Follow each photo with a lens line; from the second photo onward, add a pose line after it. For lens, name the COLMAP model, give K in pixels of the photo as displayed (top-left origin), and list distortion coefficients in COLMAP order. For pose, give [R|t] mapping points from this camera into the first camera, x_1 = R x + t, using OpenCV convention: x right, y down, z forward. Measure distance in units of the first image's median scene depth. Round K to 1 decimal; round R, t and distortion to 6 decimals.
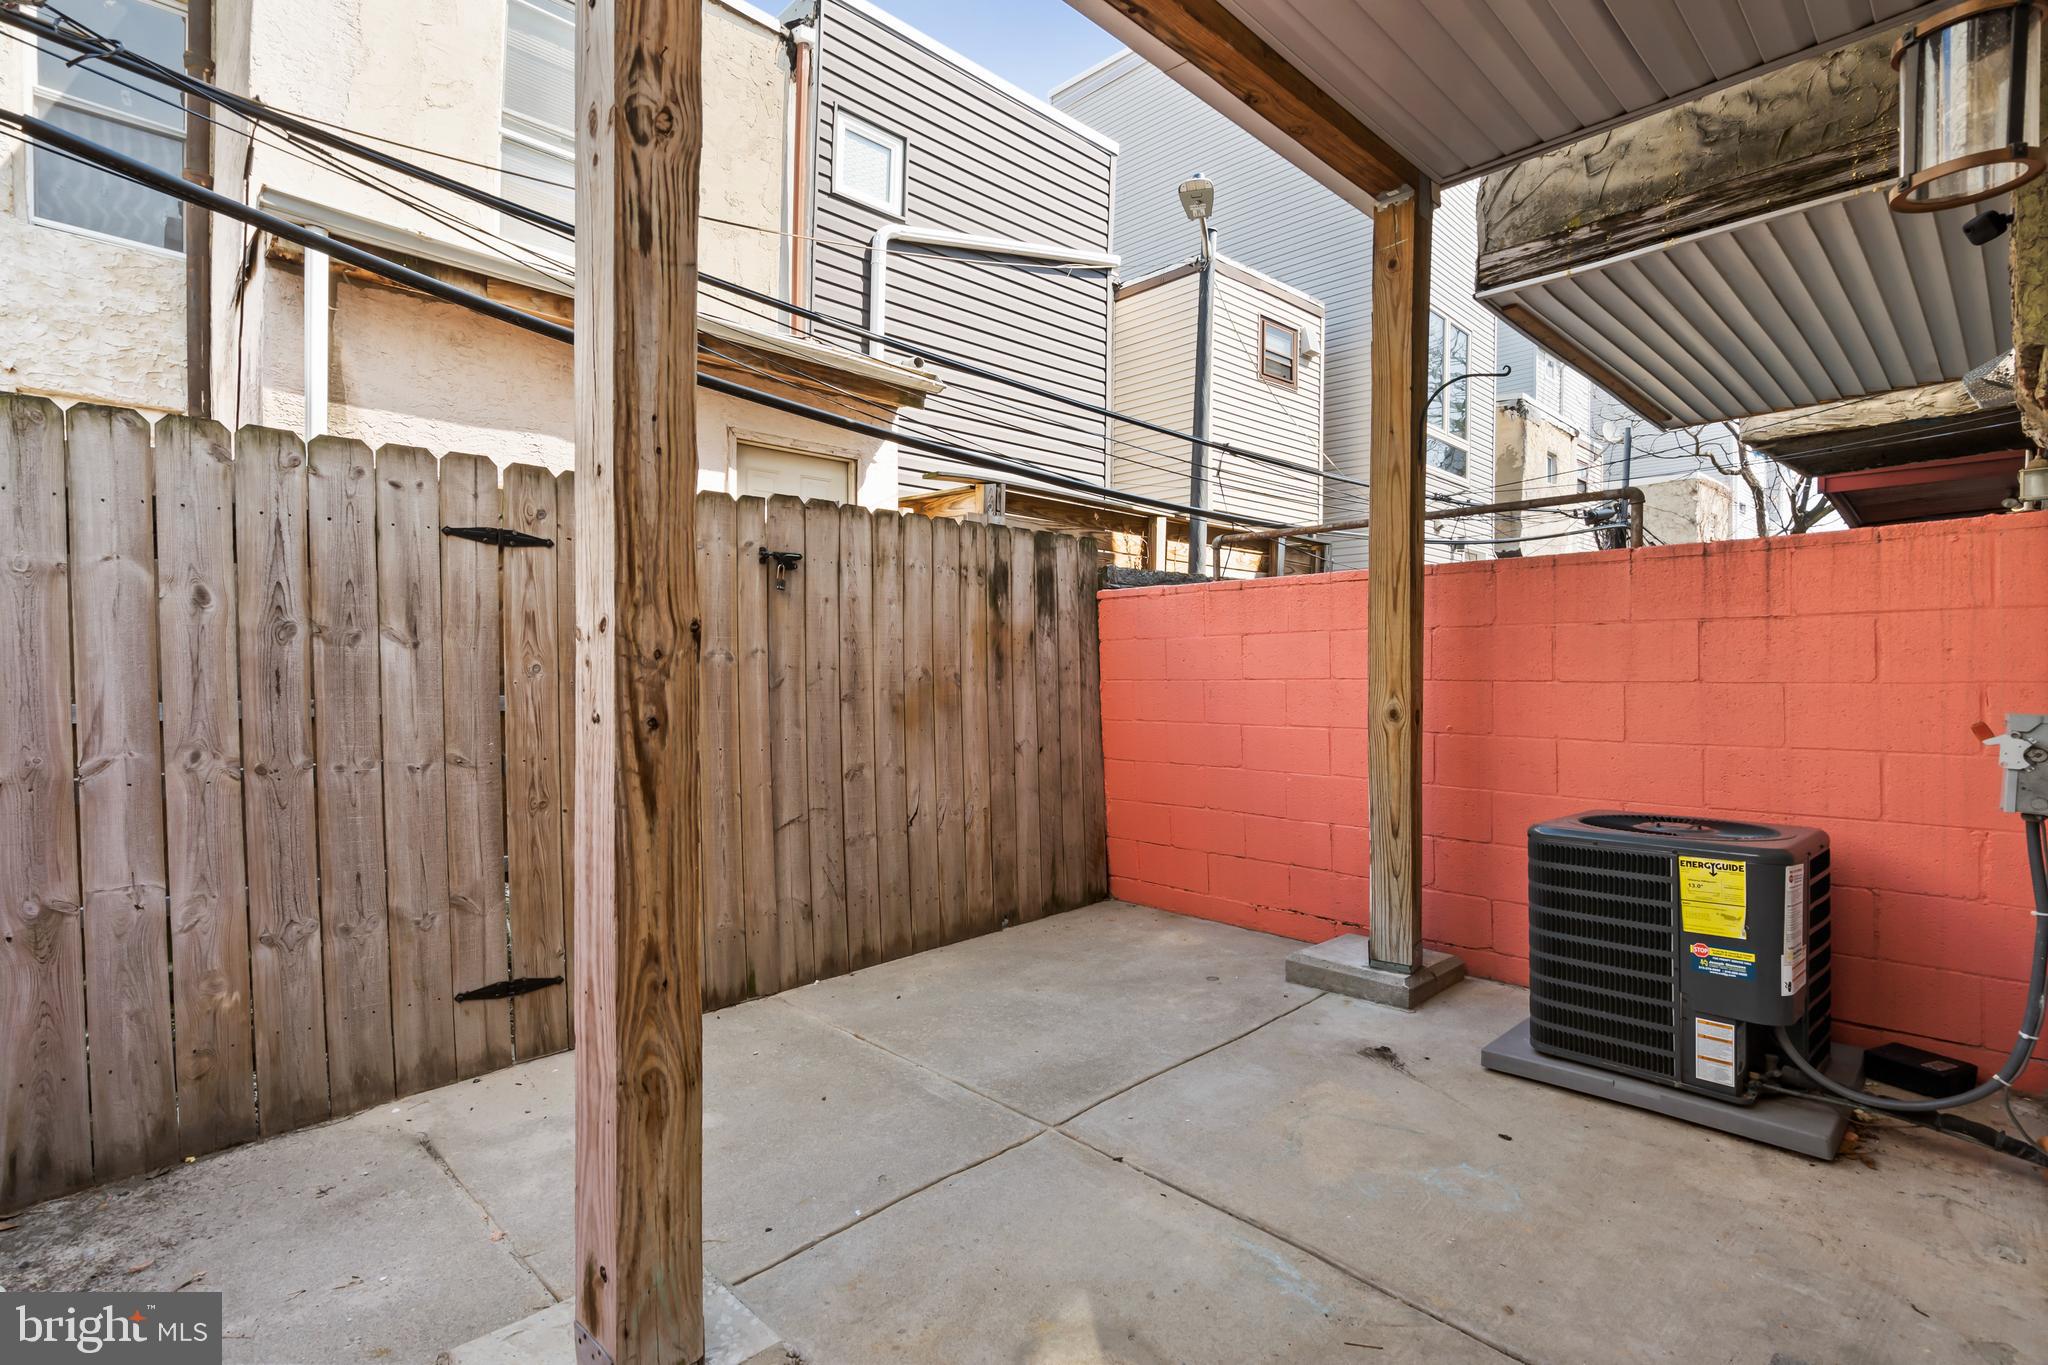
lens RADIAL K [[954.0, 0, 1055.9], [0, 954.0, 687.1], [0, 0, 1]] dist [0.001079, 0.001303]
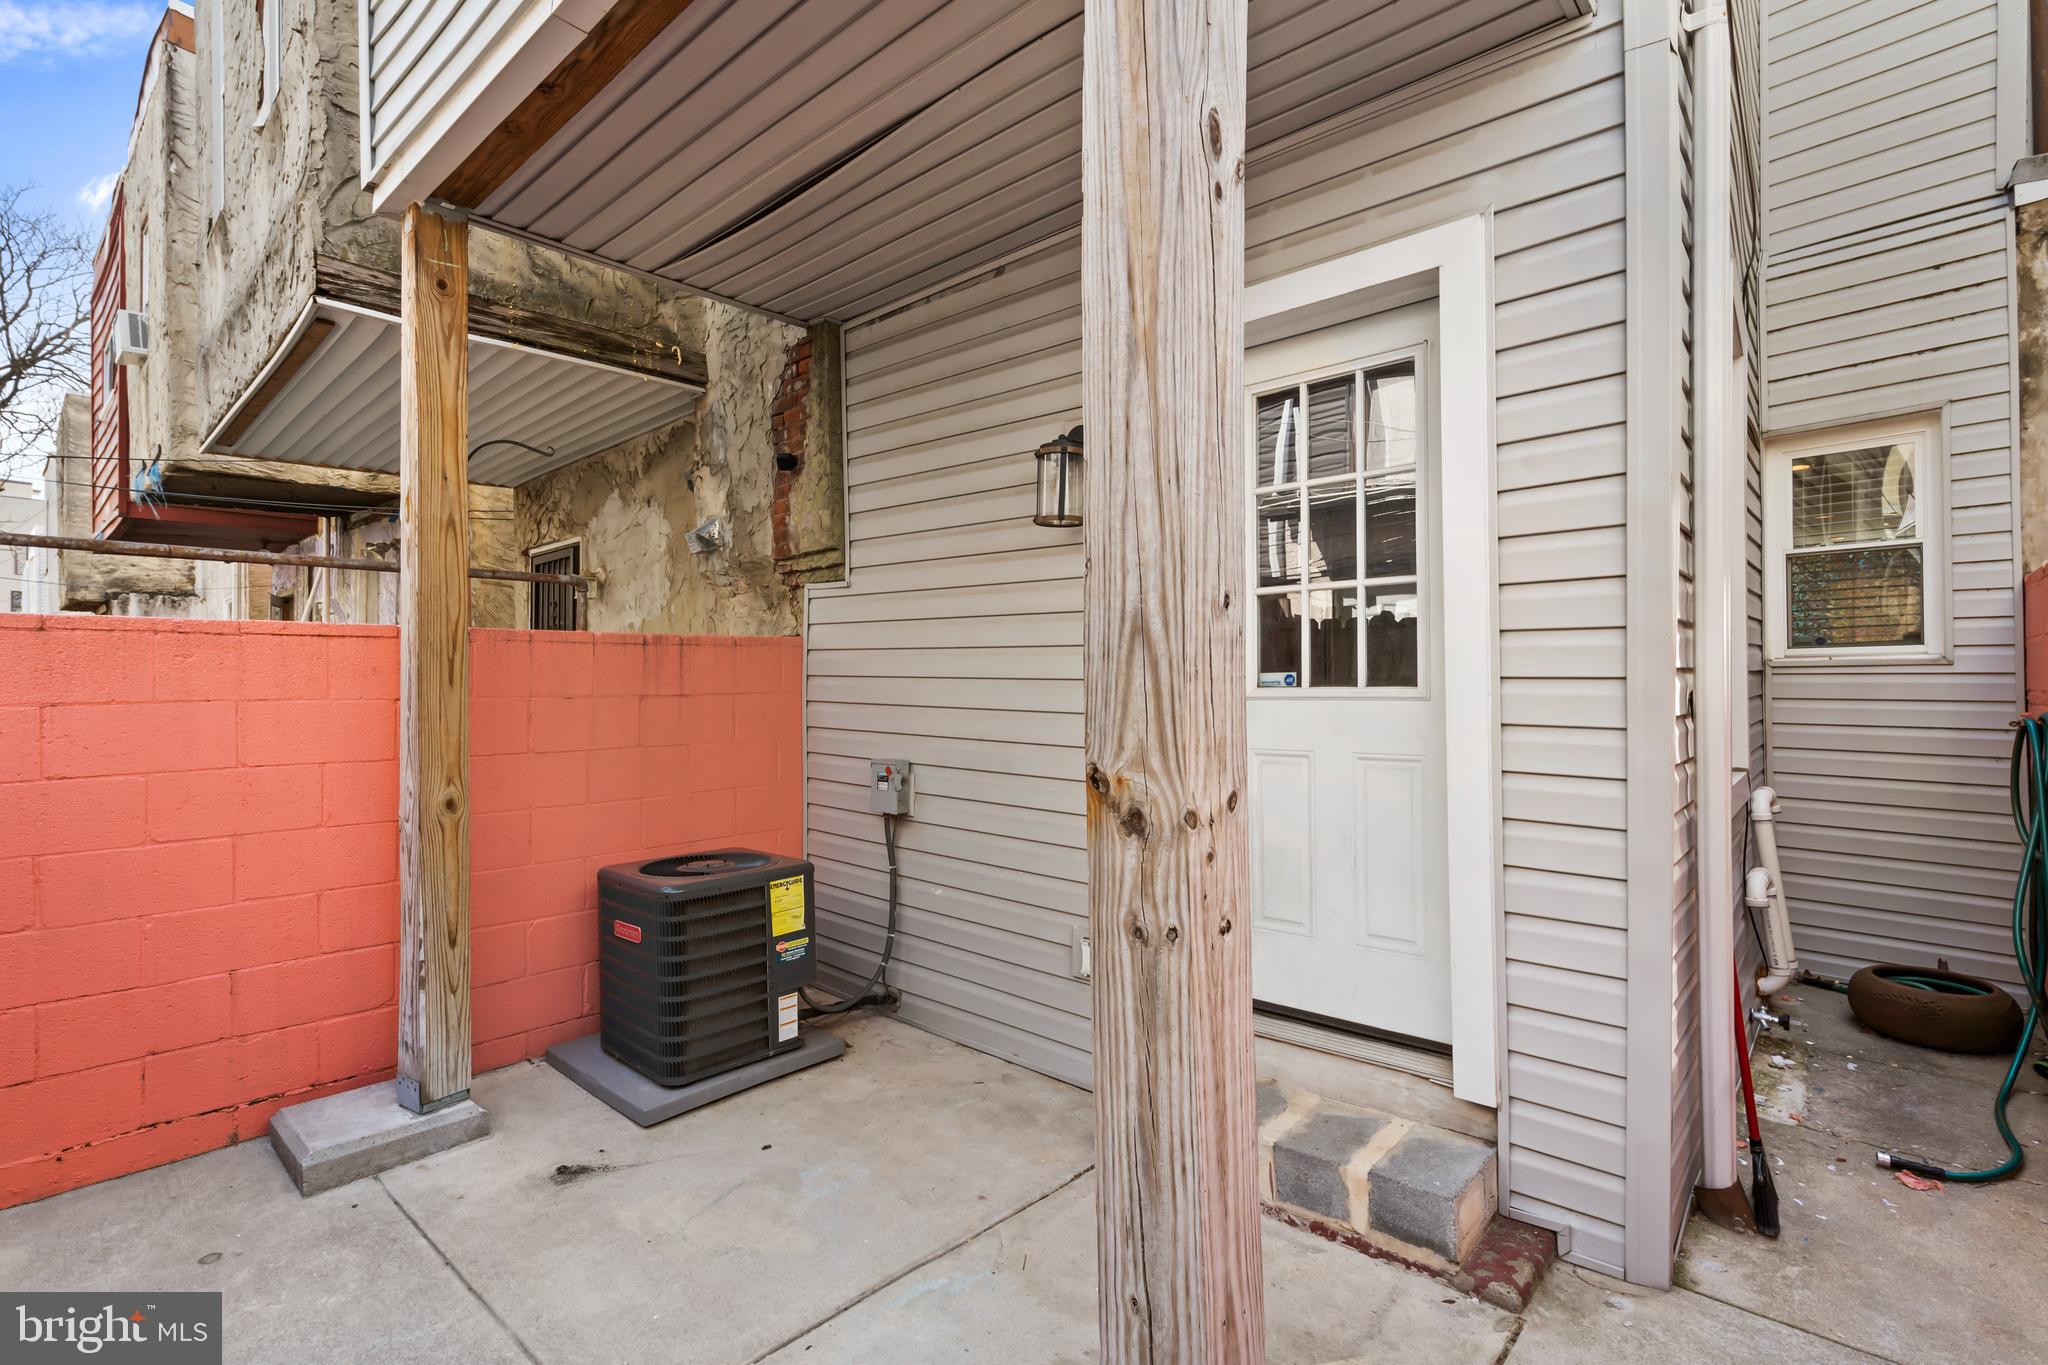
lens RADIAL K [[954.0, 0, 1013.4], [0, 954.0, 679.4], [0, 0, 1]] dist [0.001079, 0.001303]
pose [[-0.025913, 0.007059, 0.999639, -0.622991], [0.019331, 0.999792, -0.006559, -0.082364], [-0.999477, 0.019154, -0.026044, 0.611159]]
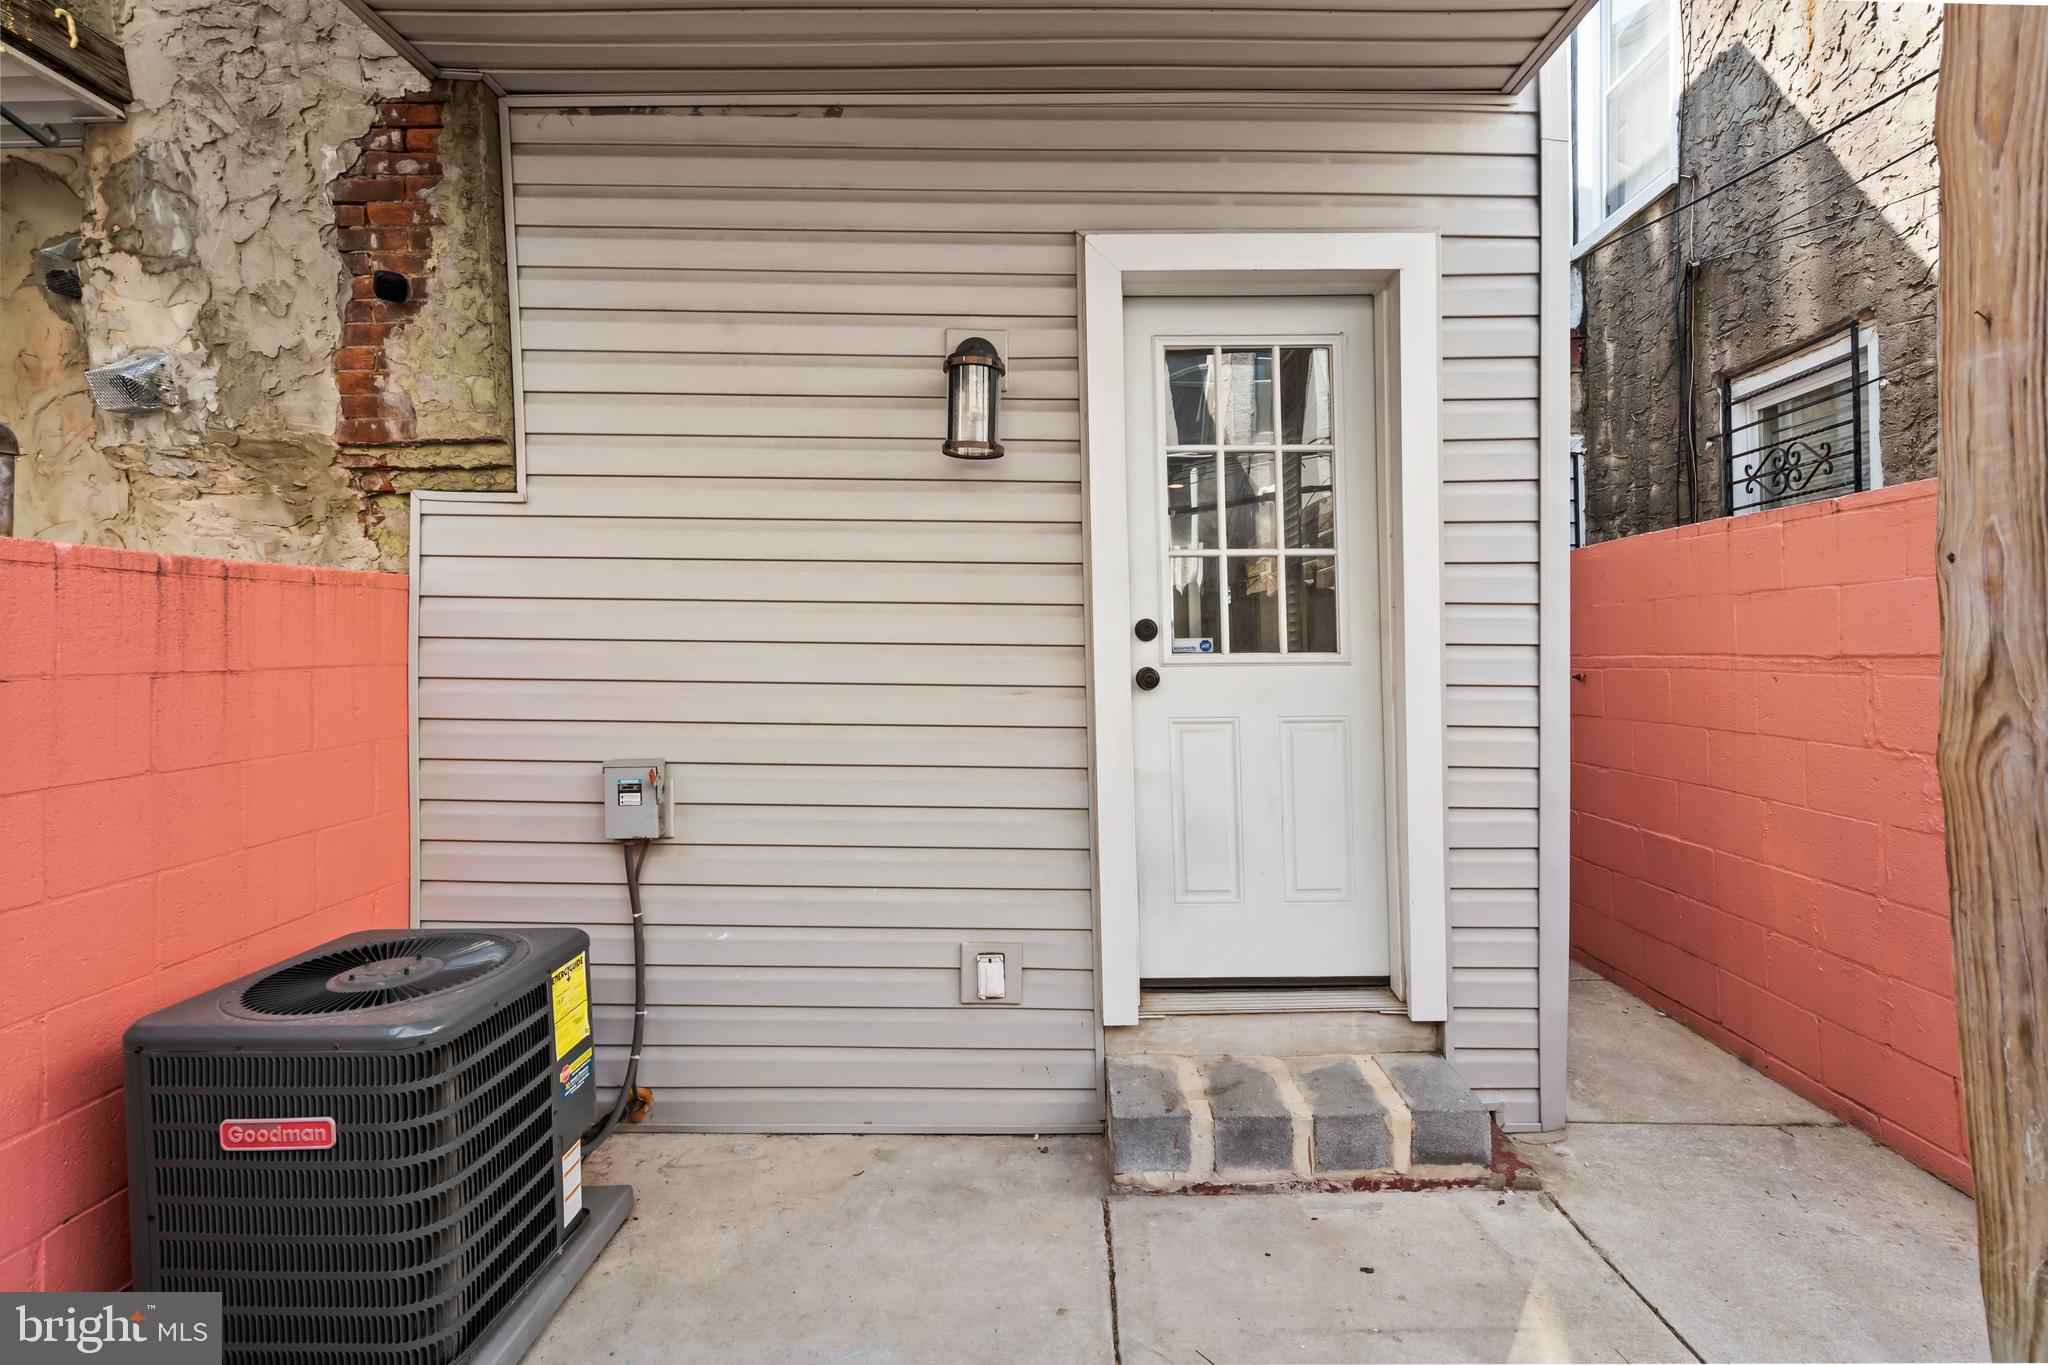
lens RADIAL K [[954.0, 0, 1062.6], [0, 954.0, 654.9], [0, 0, 1]] dist [0.001079, 0.001303]
pose [[-0.691180, -0.001990, 0.722680, -0.217606], [0.015355, 0.999730, 0.017438, -0.093933], [-0.722519, 0.023150, -0.690963, 1.107476]]
